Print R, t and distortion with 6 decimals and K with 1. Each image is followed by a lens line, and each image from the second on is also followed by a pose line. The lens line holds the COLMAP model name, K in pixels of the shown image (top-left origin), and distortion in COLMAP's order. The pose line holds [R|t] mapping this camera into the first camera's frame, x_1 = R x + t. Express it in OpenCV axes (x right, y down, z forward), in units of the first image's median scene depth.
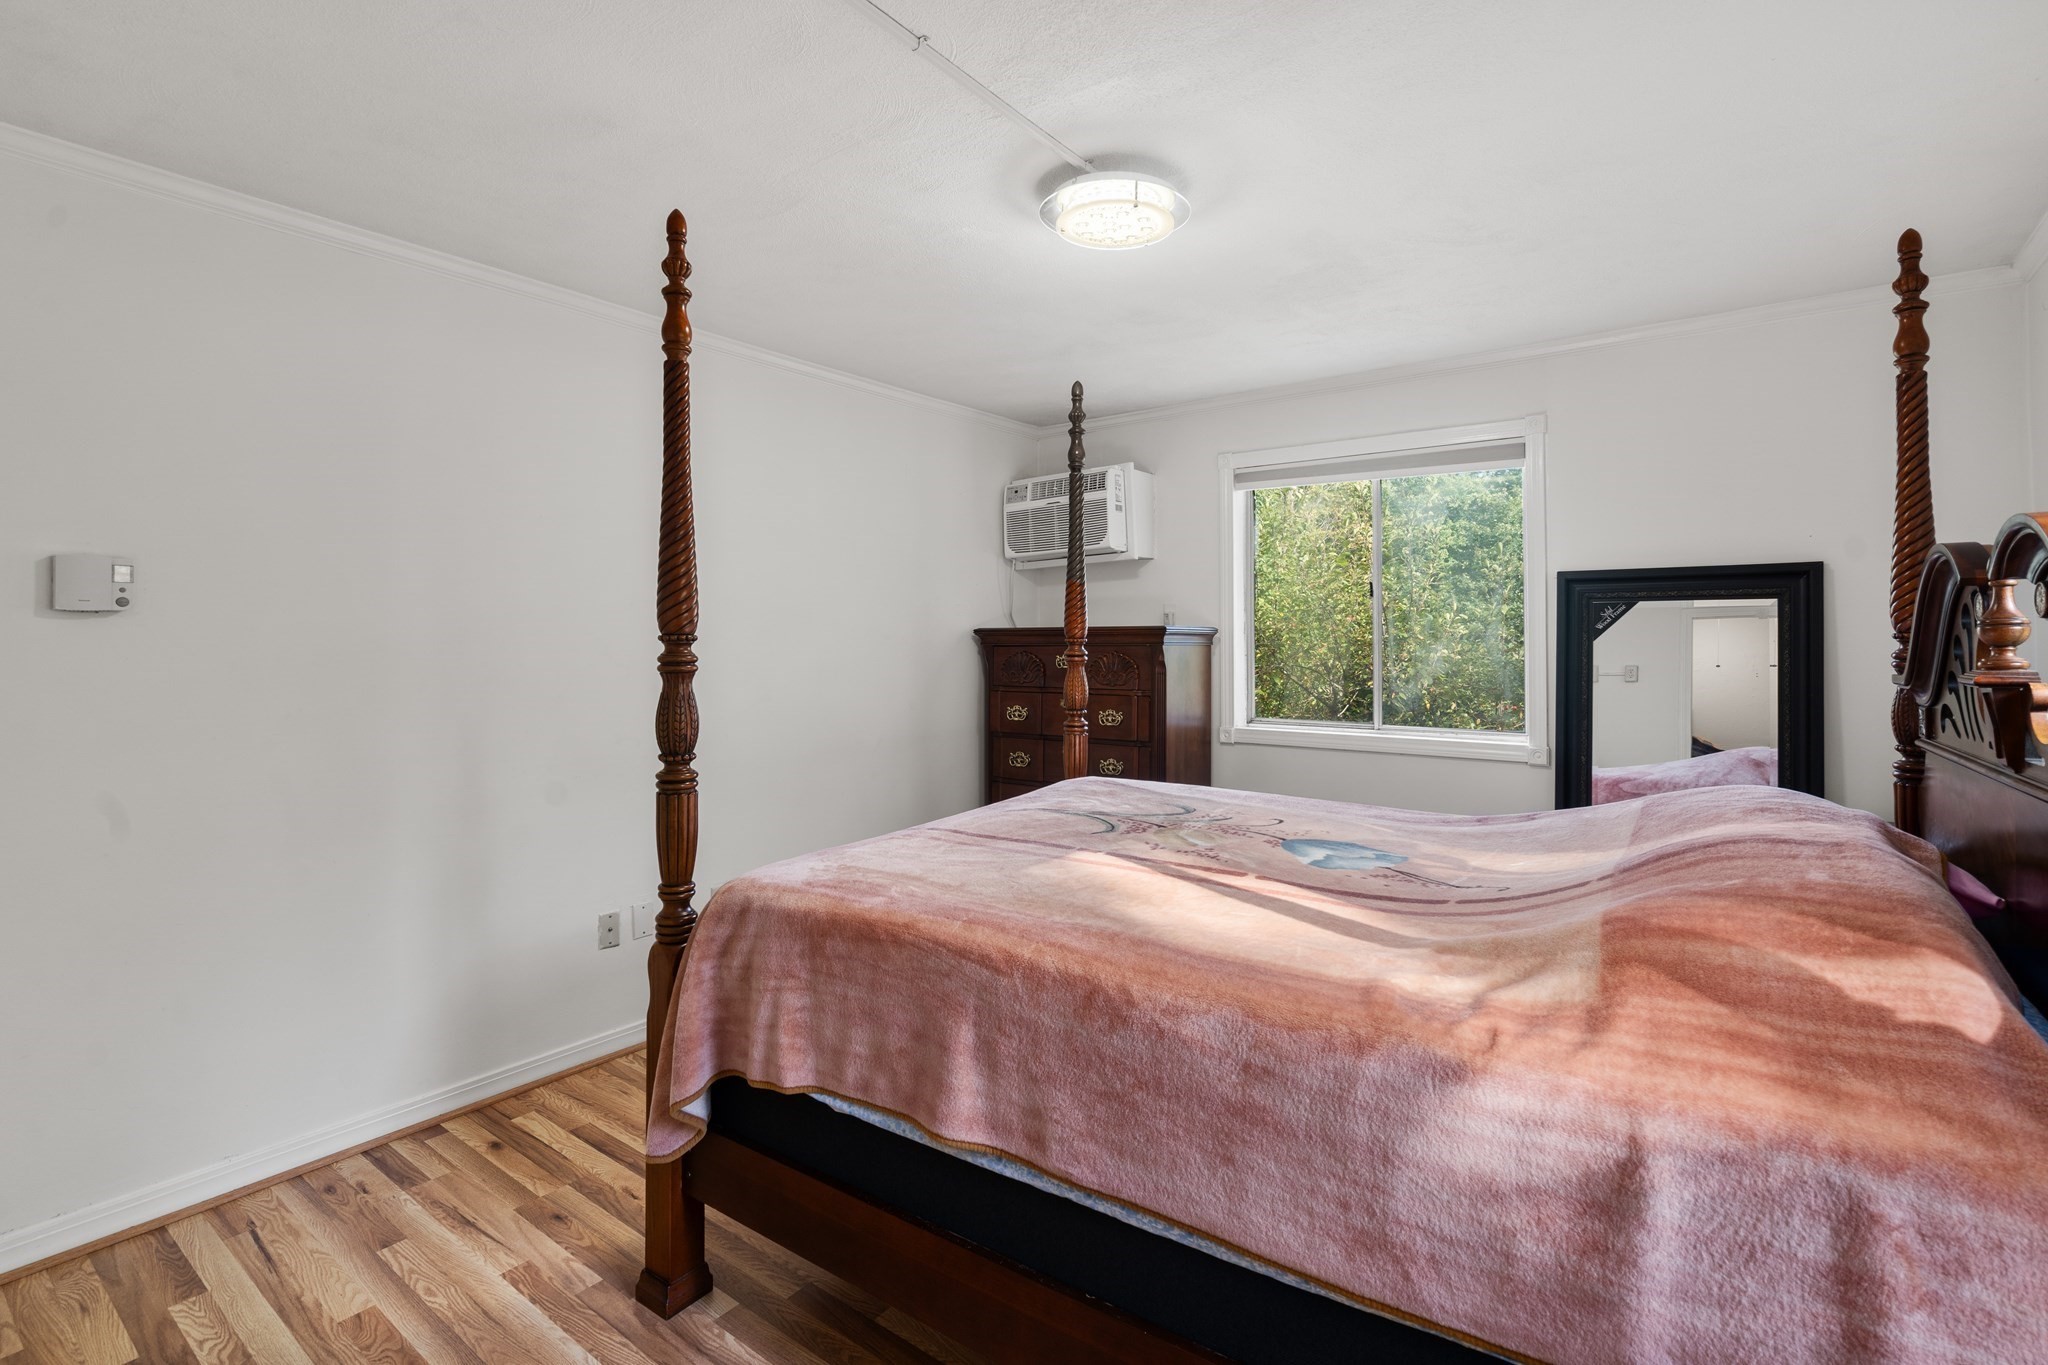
lens RADIAL K [[926.1, 0, 1024.0], [0, 926.1, 682.5], [0, 0, 1]] dist [-0.039324, -0.000068]
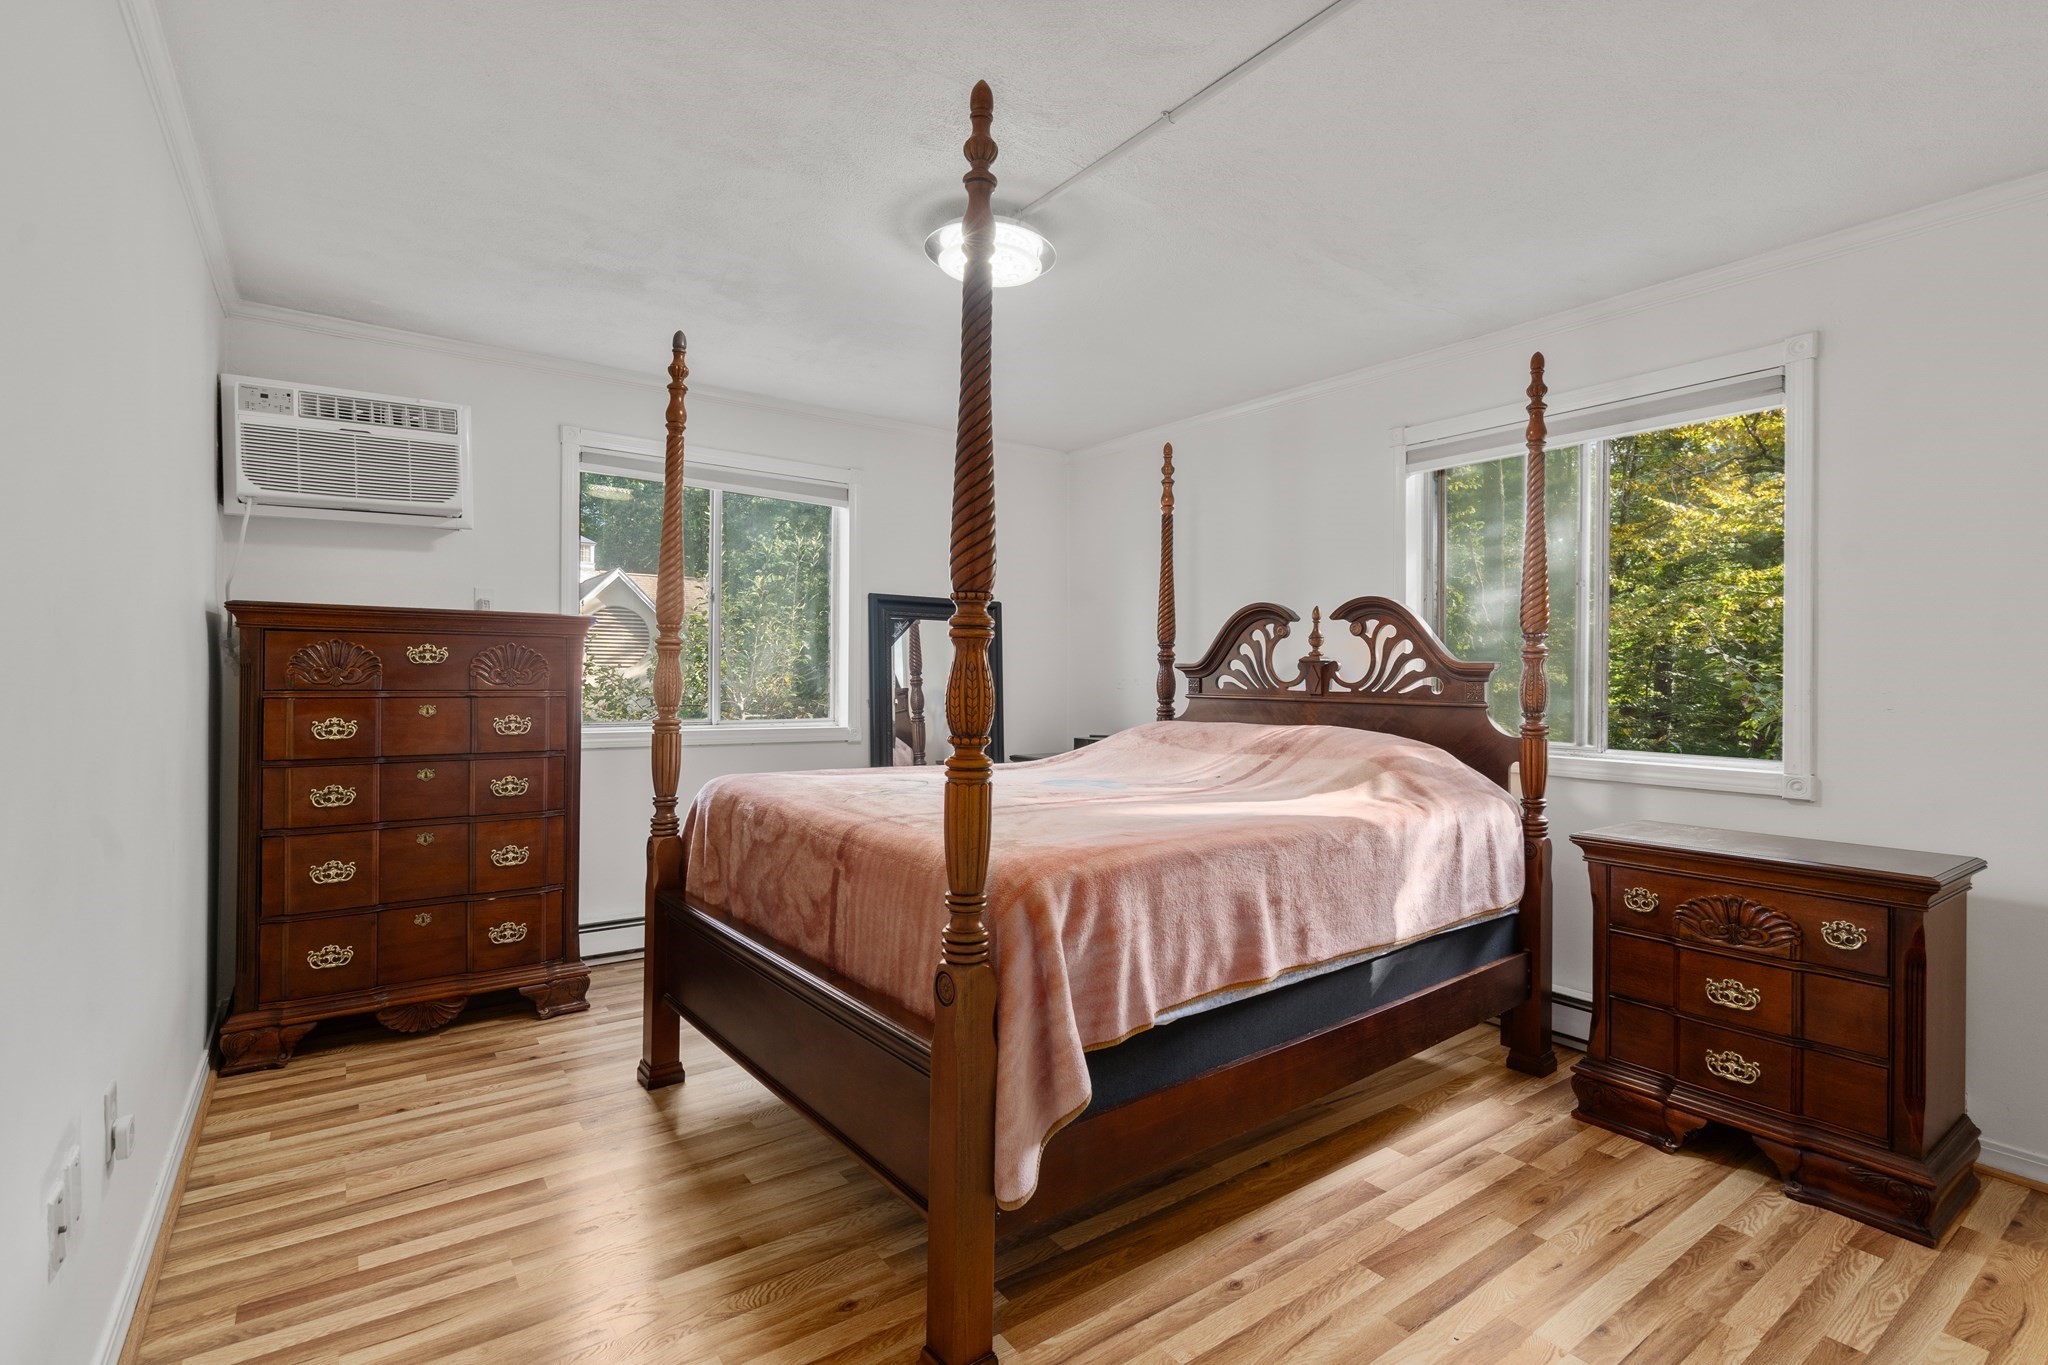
lens RADIAL K [[952.2, 0, 1035.3], [0, 952.2, 679.1], [0, 0, 1]] dist [-0.004054, -0.000174]
pose [[0.286540, 0.000788, 0.958068, -1.143569], [0.026421, 0.999613, -0.008724, 0.035337], [-0.957704, 0.027813, 0.286408, 0.667876]]
